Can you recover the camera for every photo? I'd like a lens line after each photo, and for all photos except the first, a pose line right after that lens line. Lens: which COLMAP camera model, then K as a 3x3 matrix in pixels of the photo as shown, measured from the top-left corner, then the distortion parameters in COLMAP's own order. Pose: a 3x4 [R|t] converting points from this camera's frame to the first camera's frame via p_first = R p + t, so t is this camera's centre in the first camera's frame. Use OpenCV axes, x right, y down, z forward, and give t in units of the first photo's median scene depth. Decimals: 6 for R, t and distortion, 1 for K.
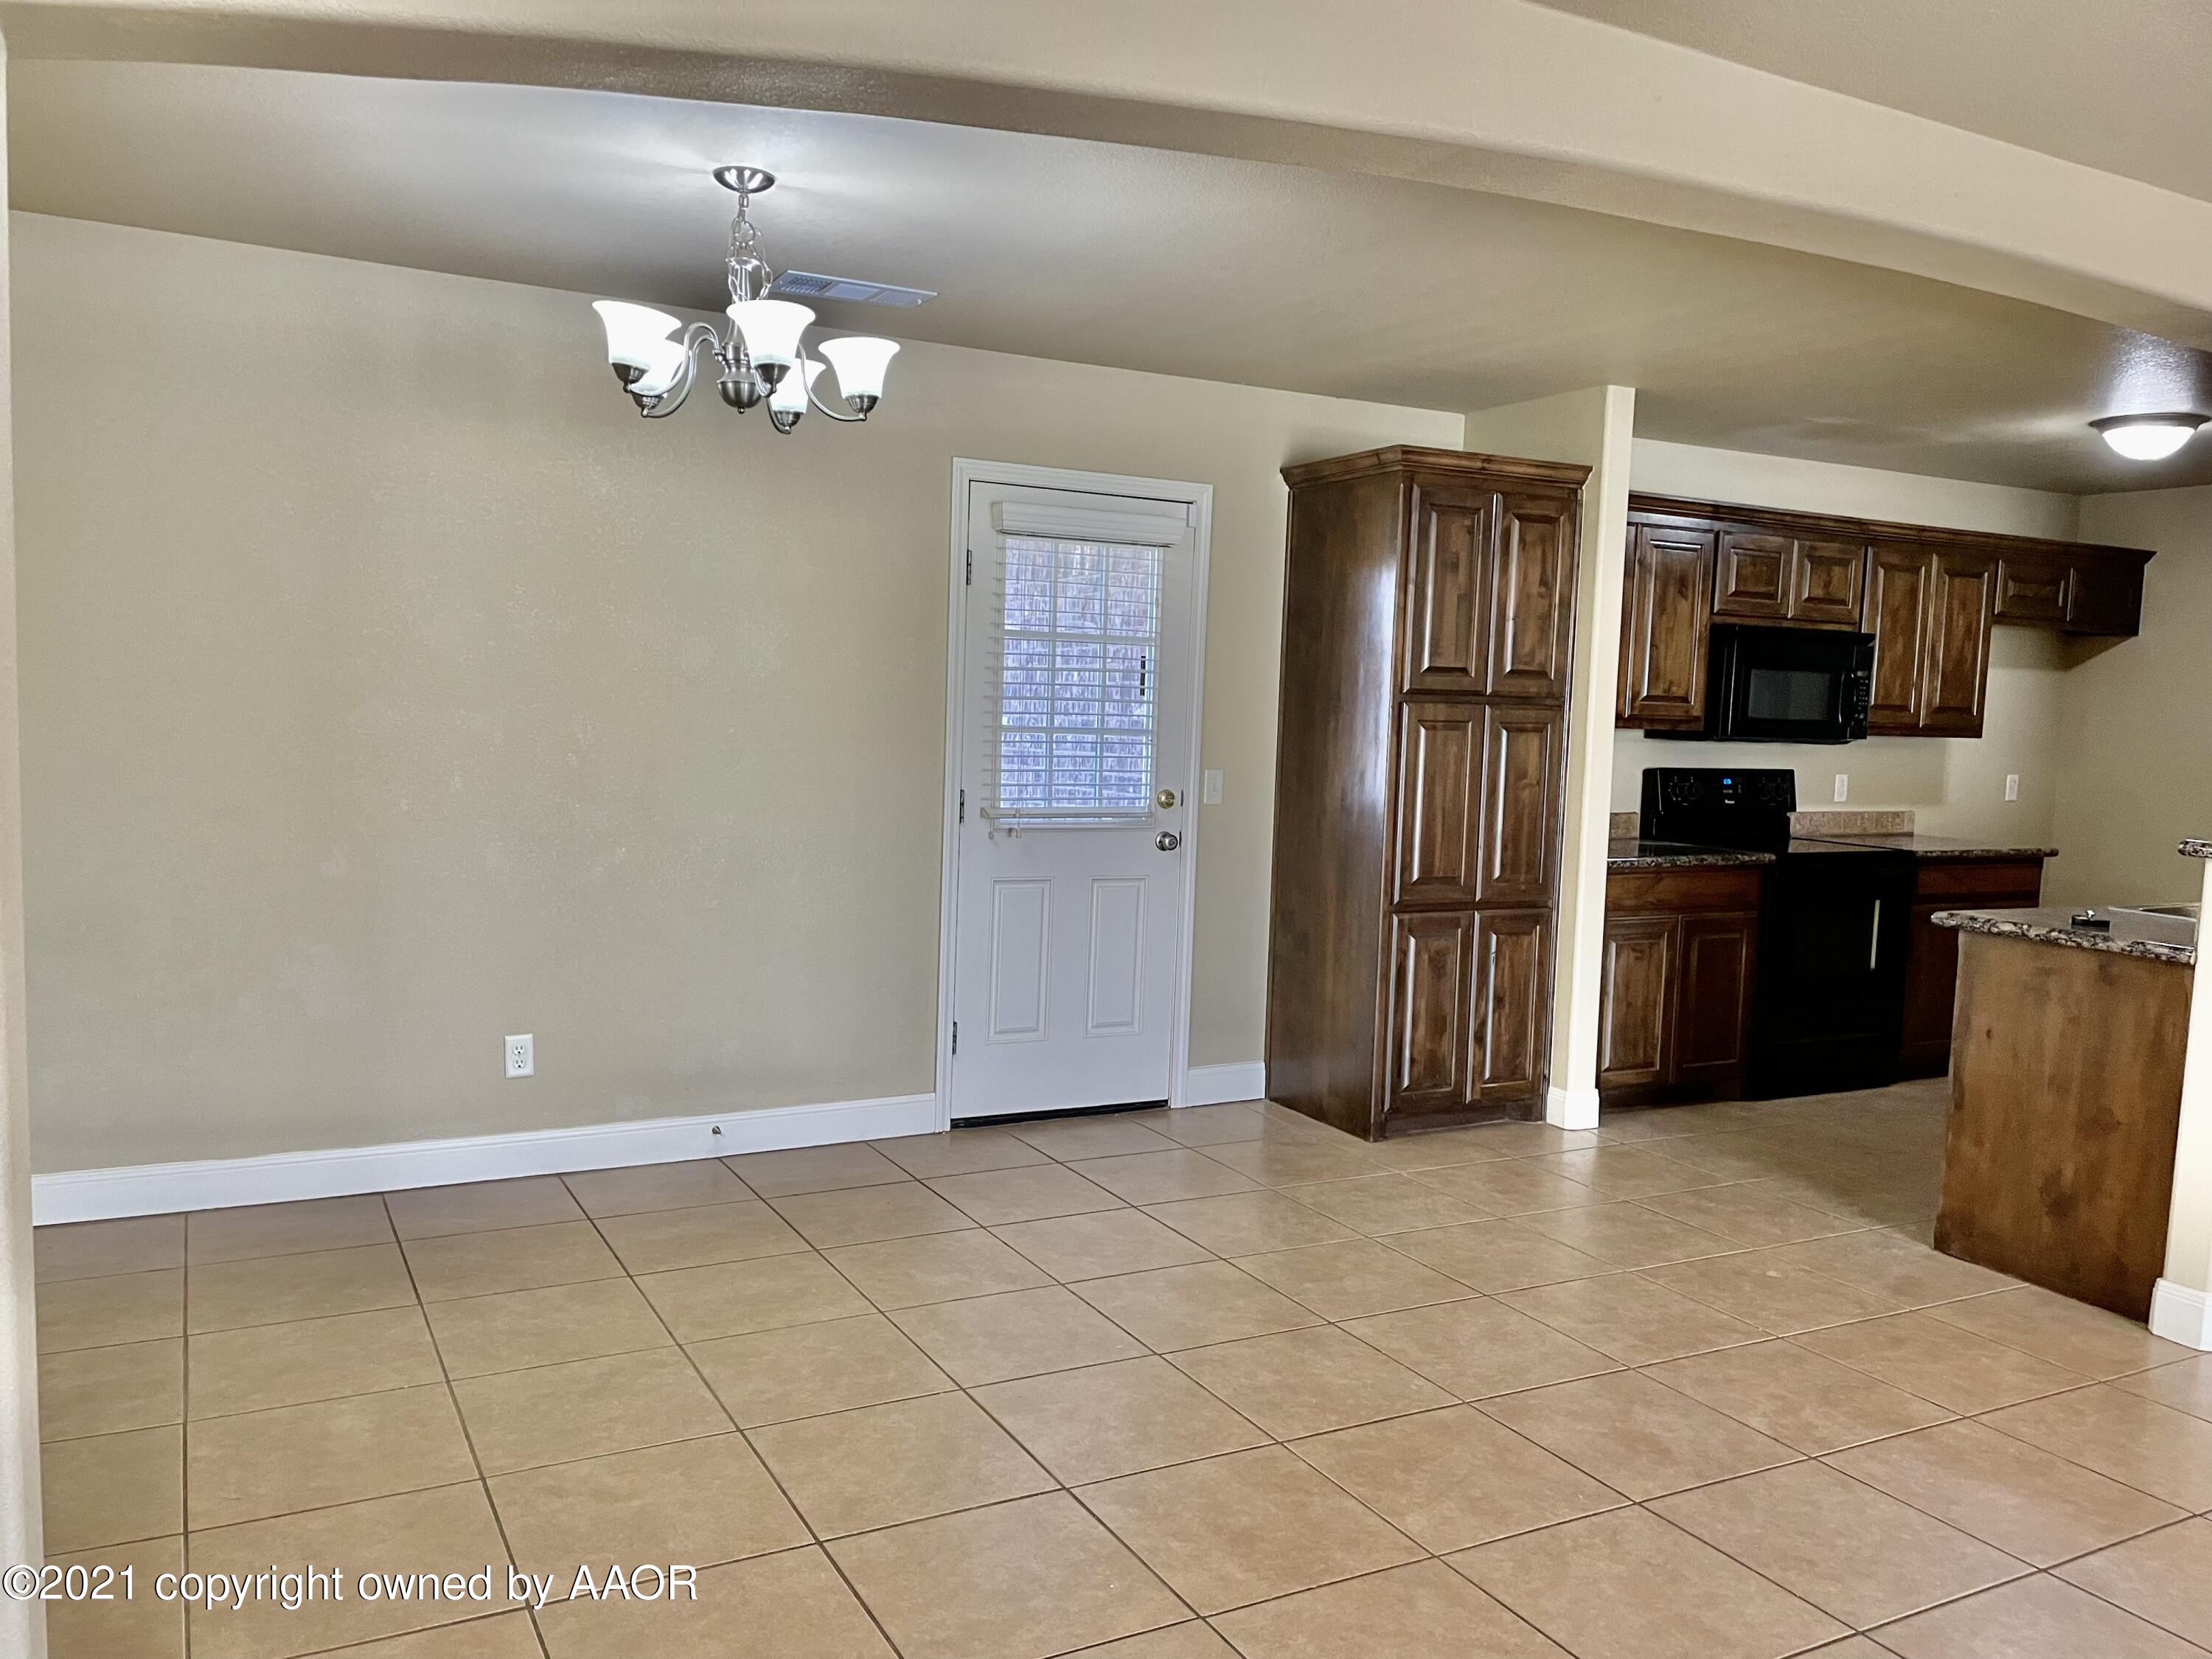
lens RADIAL K [[1663.5, 0, 1118.3], [0, 1663.5, 840.4], [0, 0, 1]] dist [0.089717, -0.114727]
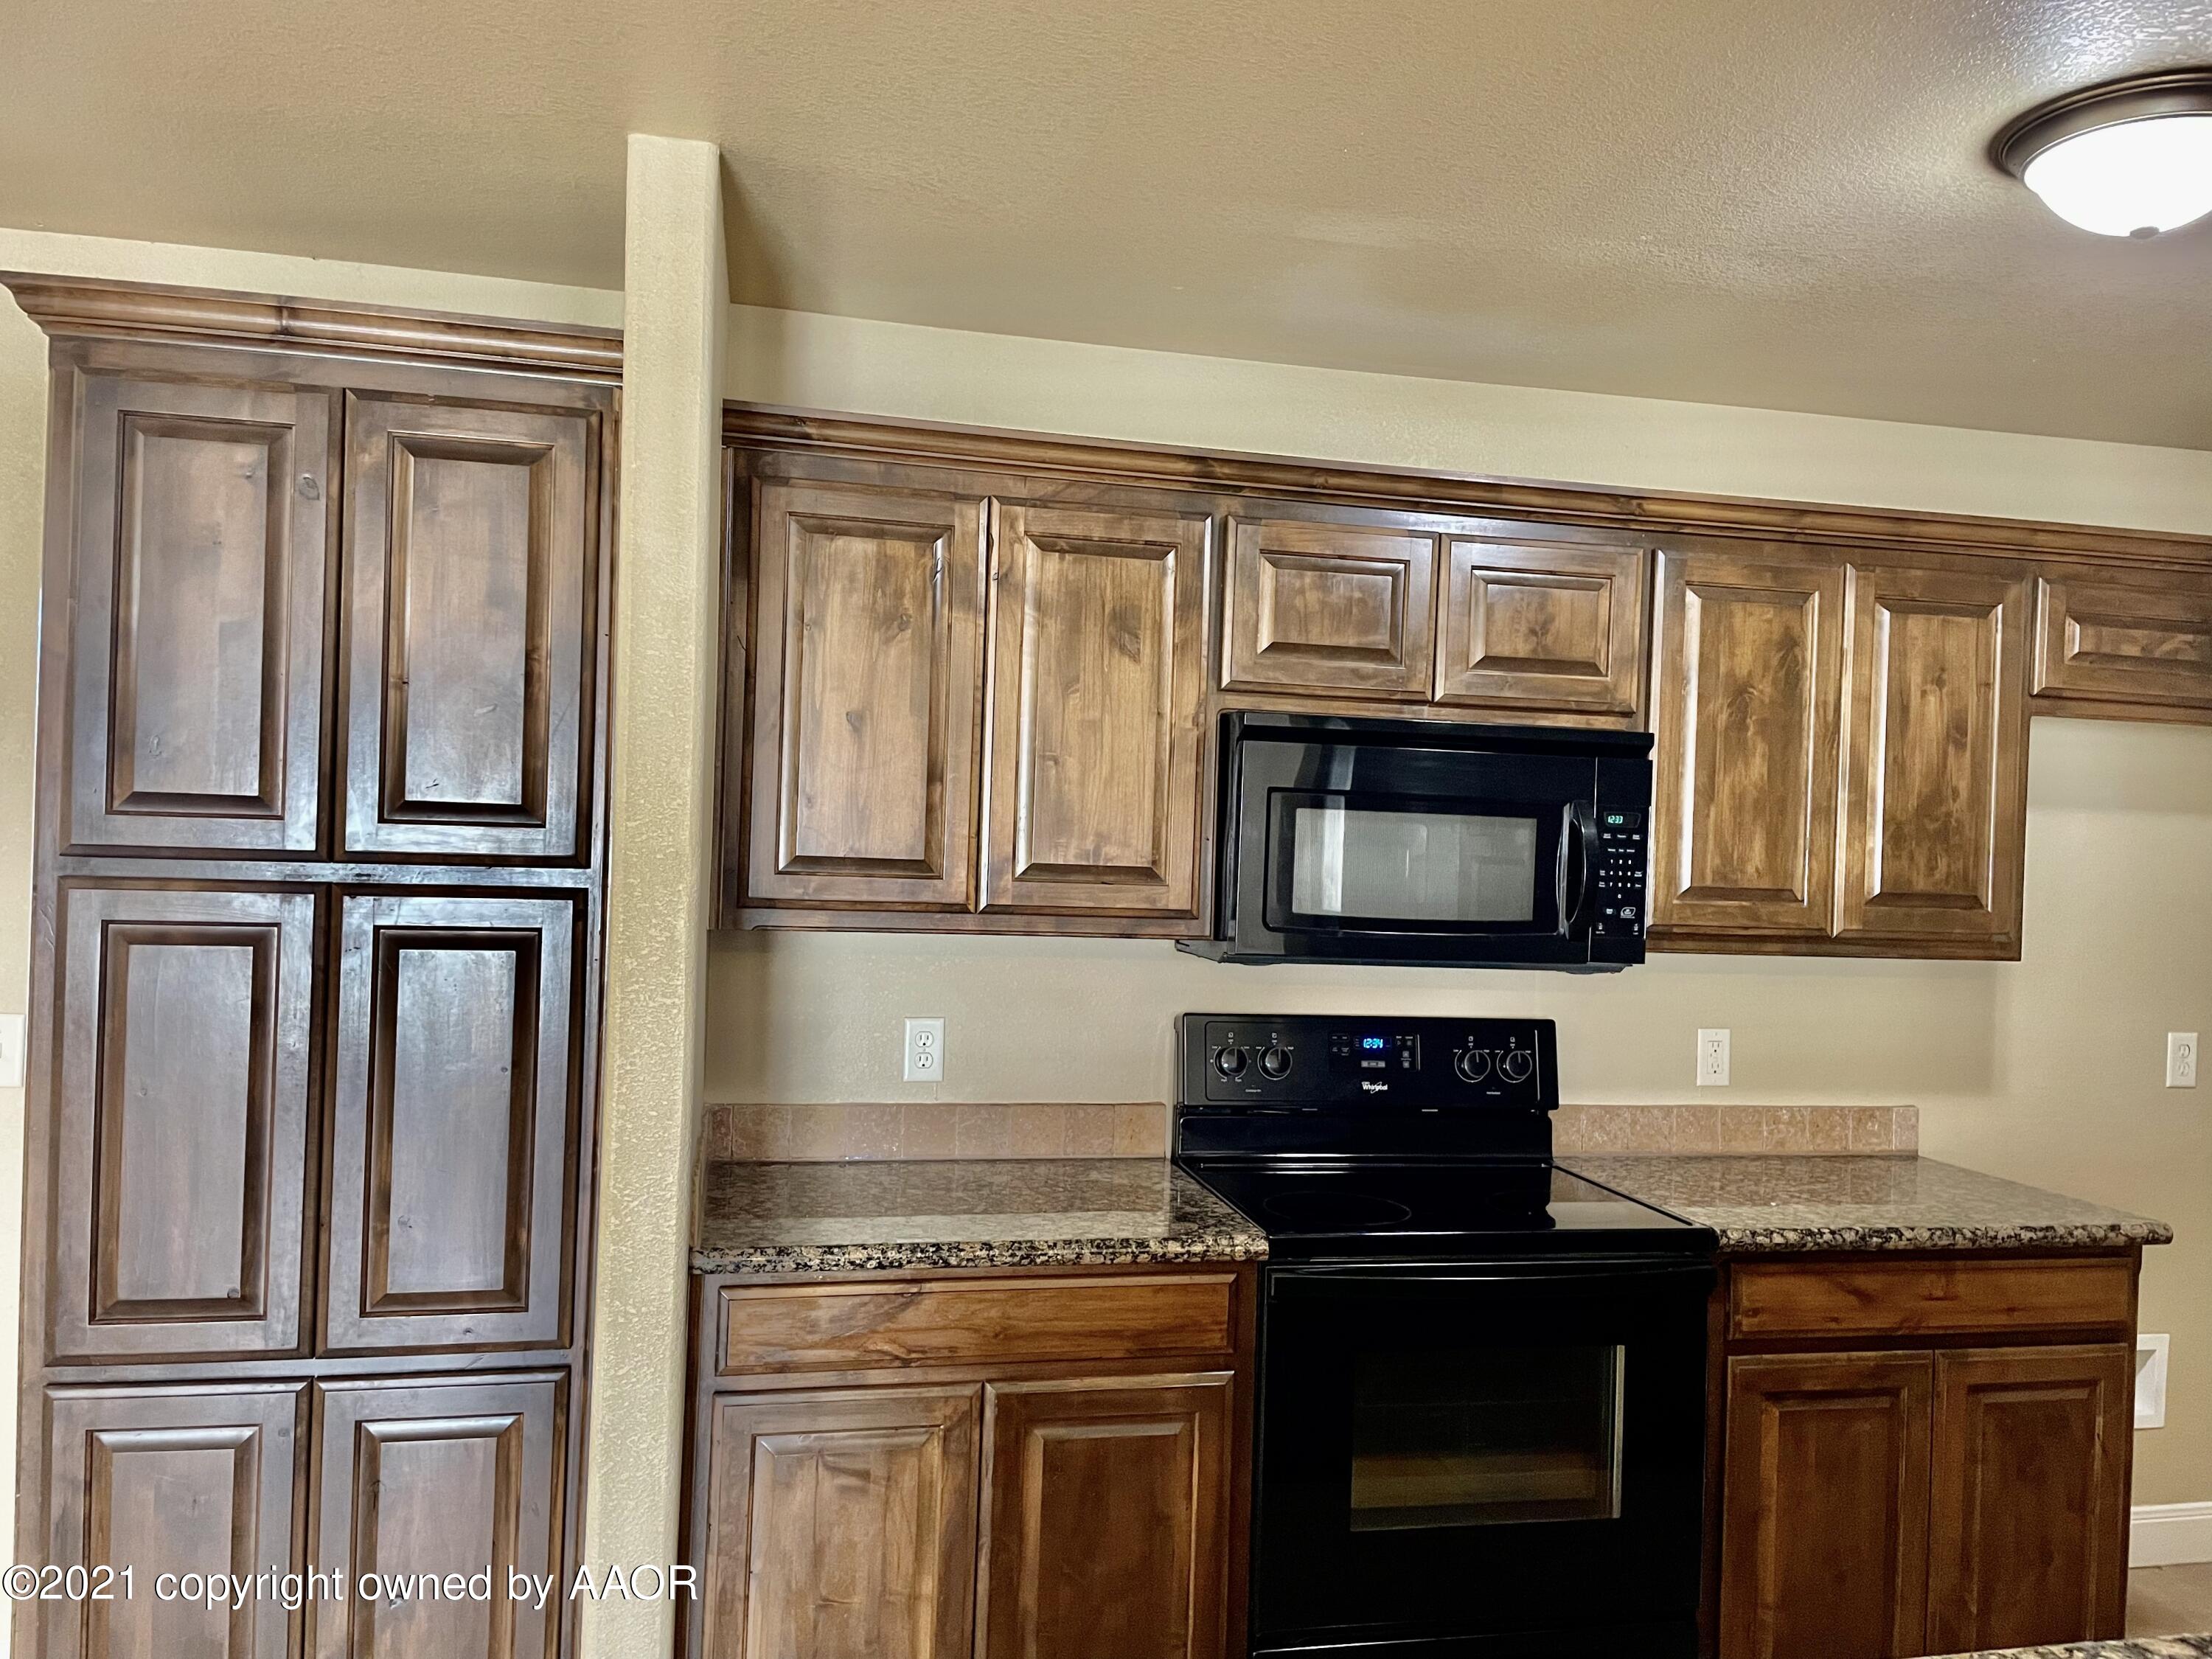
lens RADIAL K [[1663.5, 0, 1118.3], [0, 1663.5, 840.4], [0, 0, 1]] dist [0.089717, -0.114727]
pose [[0.962686, -0.002328, -0.270610, 0.439300], [-0.024989, 0.994926, -0.097457, -0.046244], [0.269463, 0.100583, 0.957743, 0.538374]]
